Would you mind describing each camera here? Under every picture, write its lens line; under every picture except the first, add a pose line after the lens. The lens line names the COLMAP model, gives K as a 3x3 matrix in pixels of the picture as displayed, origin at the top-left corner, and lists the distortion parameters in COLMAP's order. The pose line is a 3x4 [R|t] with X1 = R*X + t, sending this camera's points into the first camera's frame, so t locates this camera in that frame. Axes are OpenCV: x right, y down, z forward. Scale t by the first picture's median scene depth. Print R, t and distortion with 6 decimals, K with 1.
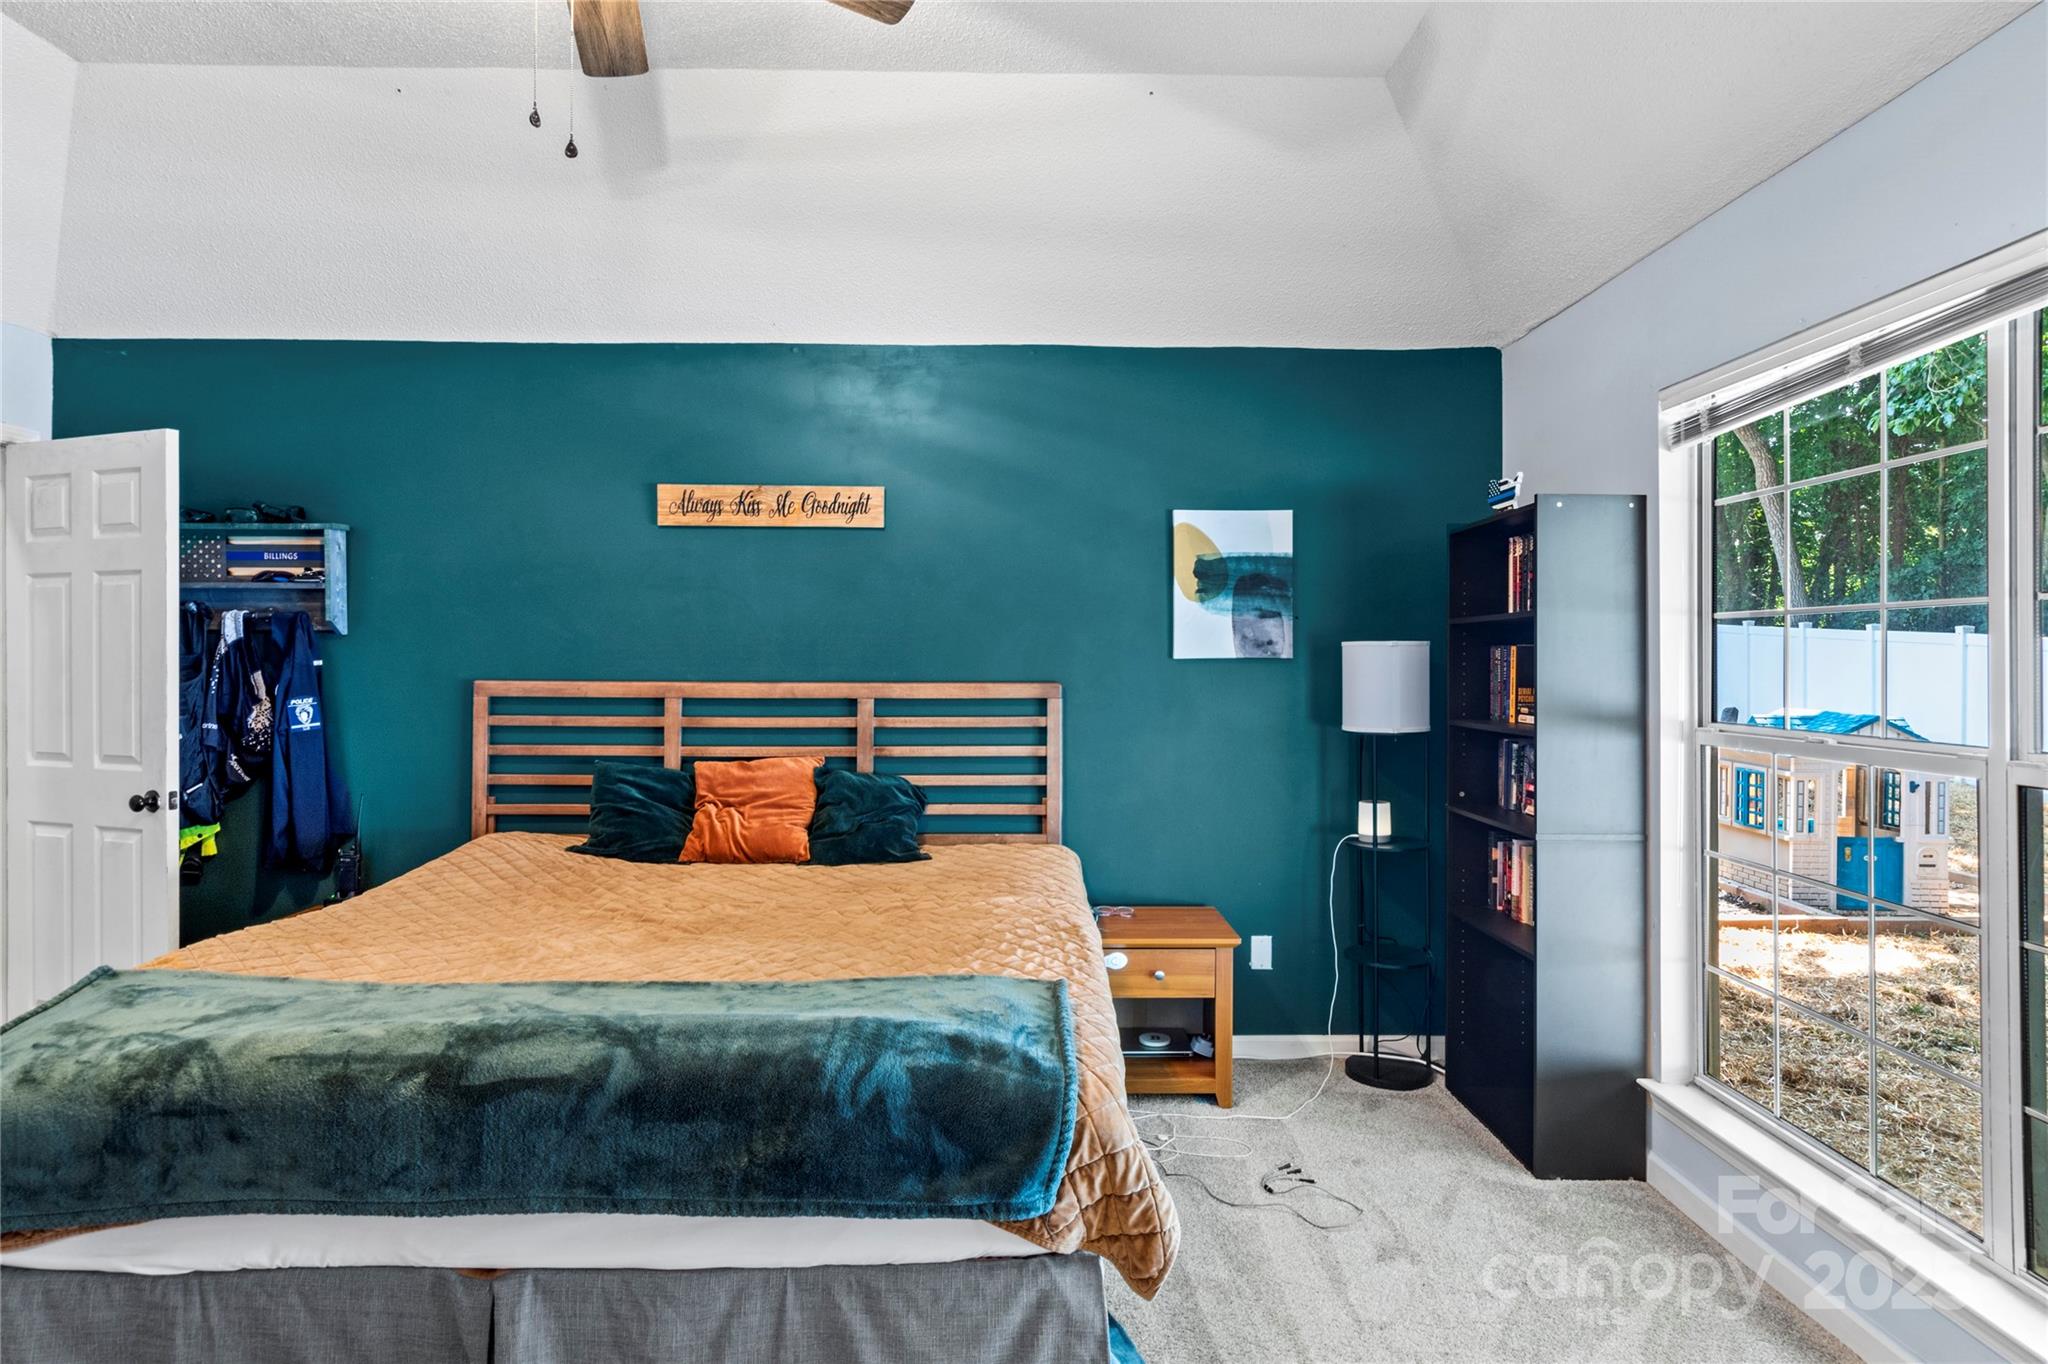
lens RADIAL K [[1073.3, 0, 1023.7], [0, 1073.3, 660.4], [0, 0, 1]] dist [0.006559, -0.004757]
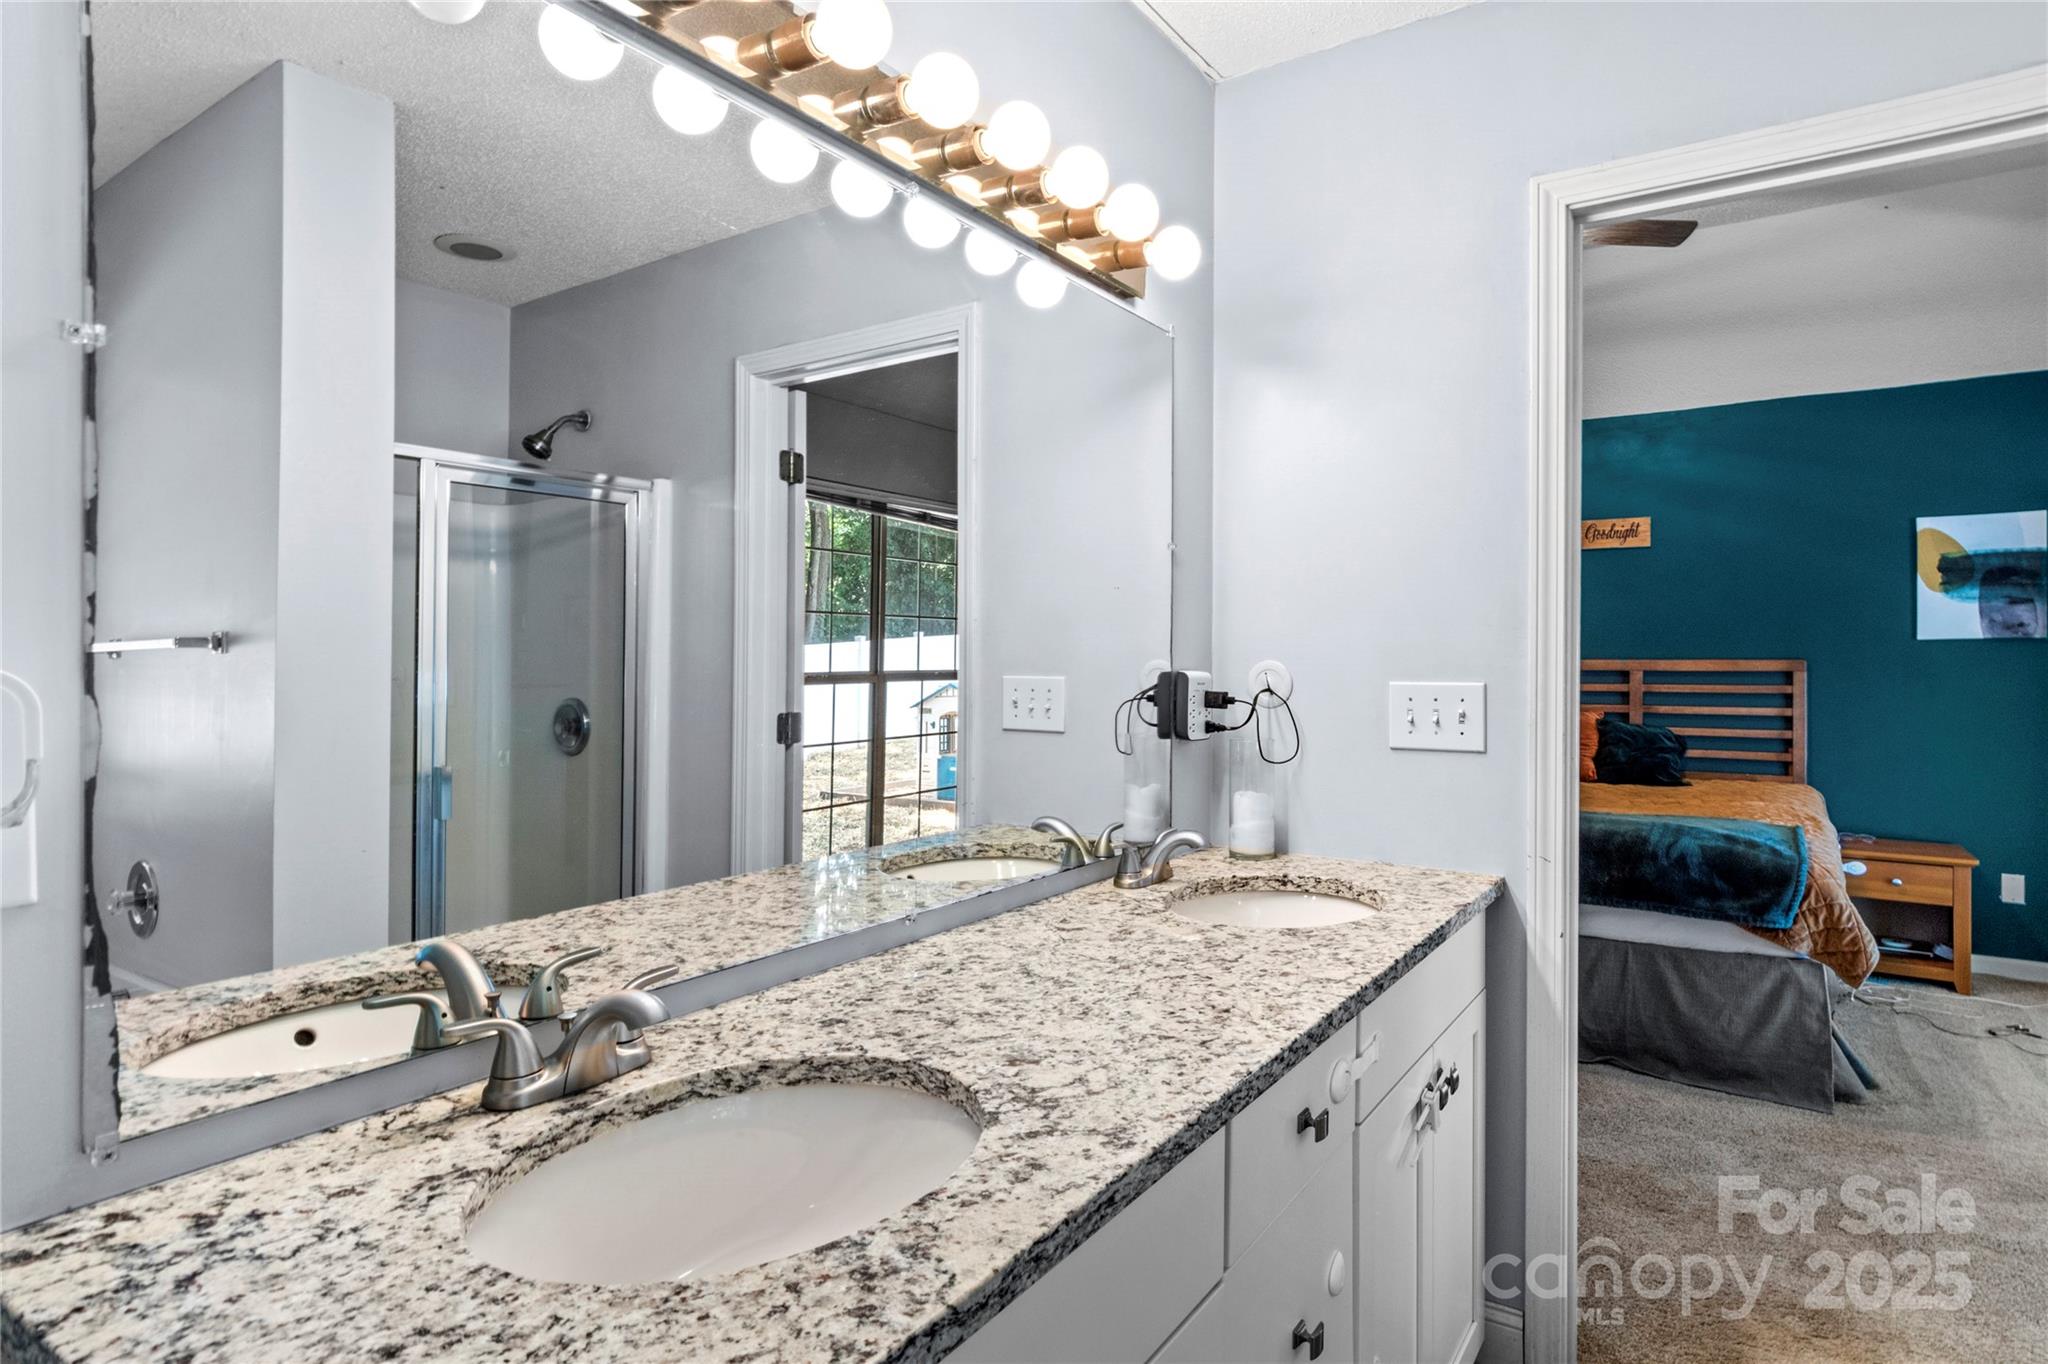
lens RADIAL K [[1073.3, 0, 1085.0], [0, 1073.3, 657.0], [0, 0, 1]] dist [0.006559, -0.004757]
pose [[0.842159, -0.003376, -0.539218, 0.001892], [-0.001601, 0.999960, -0.008760, 0.031642], [0.539226, 0.008240, 0.842121, -0.562224]]
